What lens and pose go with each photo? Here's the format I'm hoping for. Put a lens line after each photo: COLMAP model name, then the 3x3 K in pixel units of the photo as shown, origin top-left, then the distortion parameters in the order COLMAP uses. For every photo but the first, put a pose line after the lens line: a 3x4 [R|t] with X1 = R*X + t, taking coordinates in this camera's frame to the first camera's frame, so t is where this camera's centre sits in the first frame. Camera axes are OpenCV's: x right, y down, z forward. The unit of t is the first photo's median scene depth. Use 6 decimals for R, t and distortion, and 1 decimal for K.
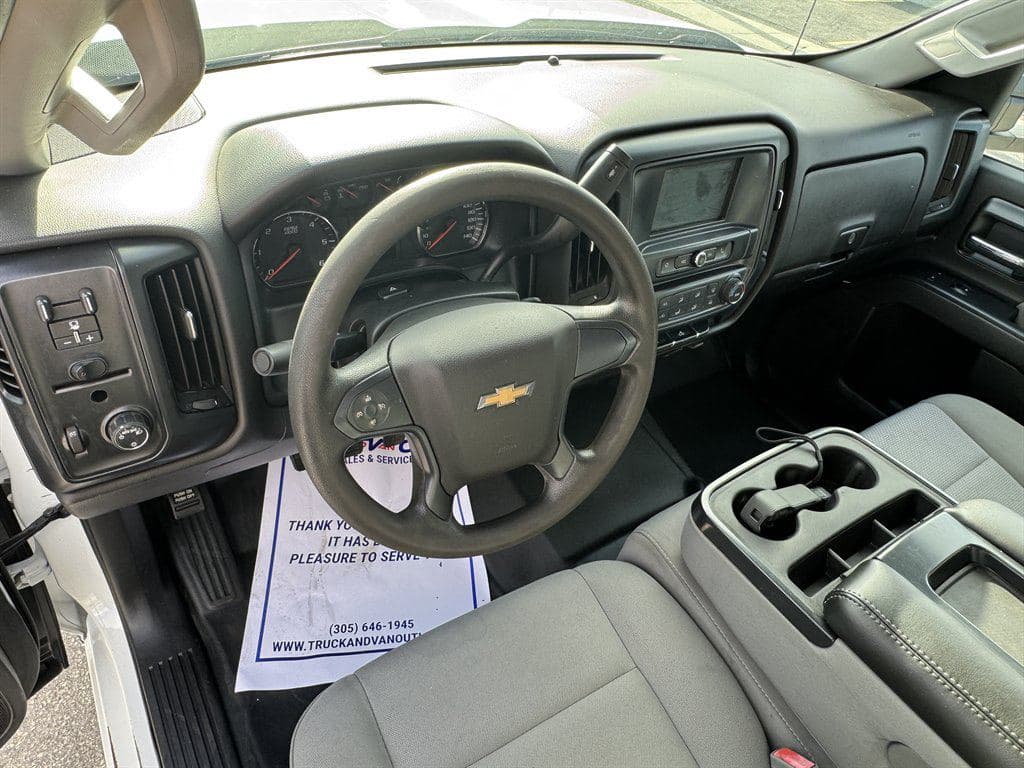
lens RADIAL K [[664.6, 0, 505.6], [0, 664.6, 380.9], [0, 0, 1]] dist [-0.006581, 0.004574]
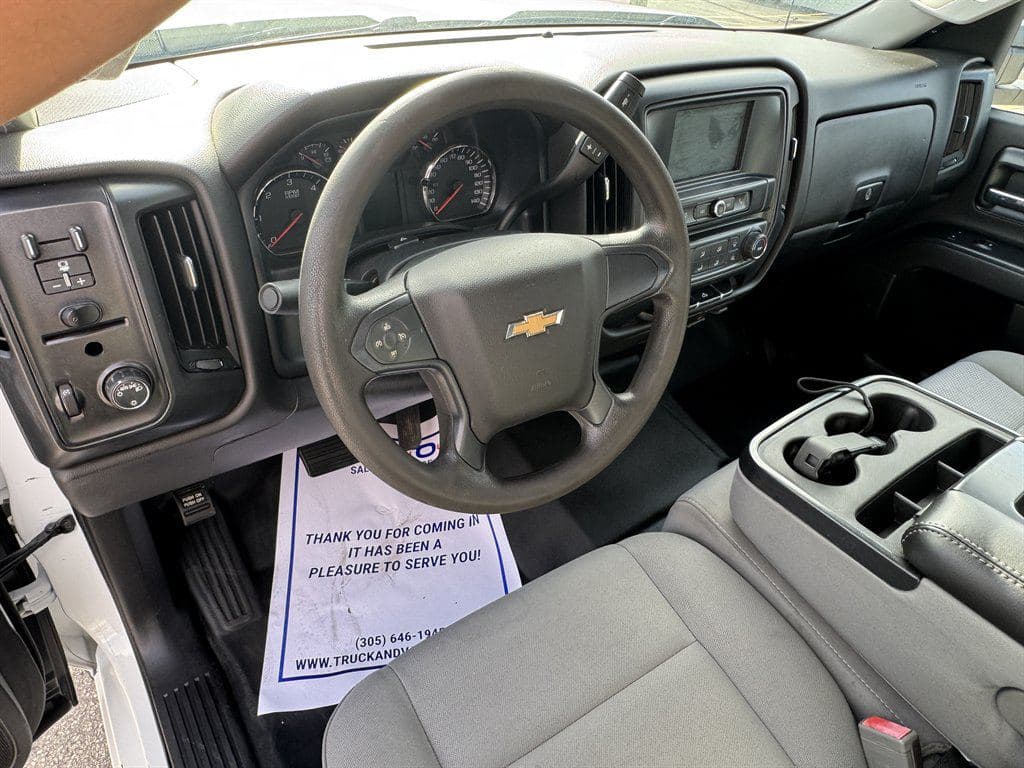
lens RADIAL K [[664.6, 0, 503.8], [0, 664.6, 380.3], [0, 0, 1]] dist [-0.006581, 0.004574]
pose [[0.997100, -0.075723, -0.007652, -0.028502], [0.075002, 0.994708, -0.070221, 0.109269], [0.012928, 0.069443, 0.997502, 0.061731]]
